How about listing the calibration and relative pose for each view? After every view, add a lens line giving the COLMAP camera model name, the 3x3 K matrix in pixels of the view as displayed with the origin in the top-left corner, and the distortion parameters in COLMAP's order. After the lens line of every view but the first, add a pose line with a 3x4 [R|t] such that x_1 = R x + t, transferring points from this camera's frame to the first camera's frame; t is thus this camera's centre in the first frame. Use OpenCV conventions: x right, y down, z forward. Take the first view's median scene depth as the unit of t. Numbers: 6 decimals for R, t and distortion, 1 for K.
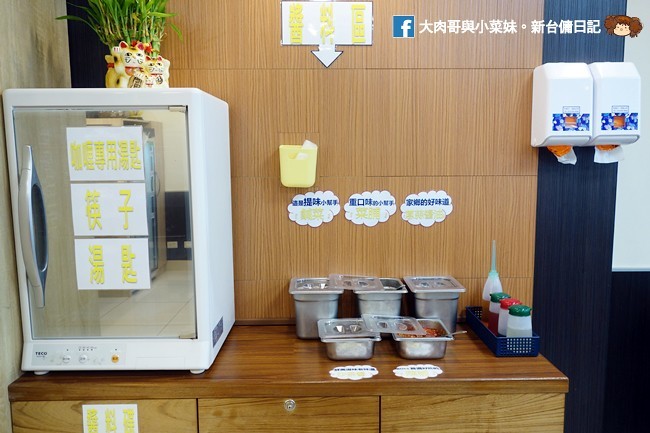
lens RADIAL K [[522.7, 0, 324.0], [0, 522.7, 216.5], [0, 0, 1]] dist [0.000178, 0.005557]
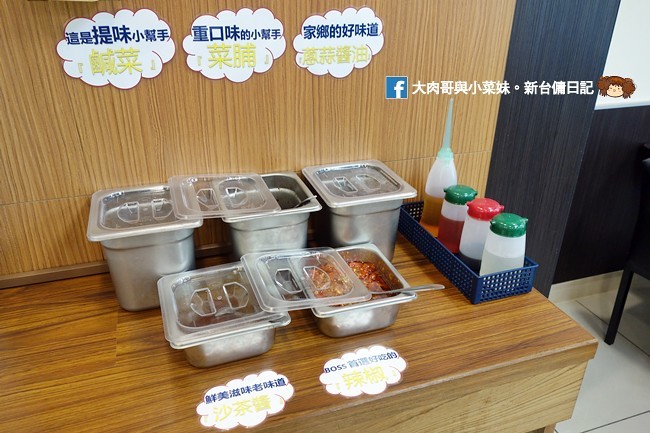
lens RADIAL K [[522.7, 0, 328.8], [0, 522.7, 221.1], [0, 0, 1]] dist [0.000178, 0.005557]
pose [[0.949659, -0.122938, 0.288156, 0.006783], [0.017058, 0.938715, 0.344272, -0.029651], [-0.312820, -0.322025, 0.893556, 0.467868]]
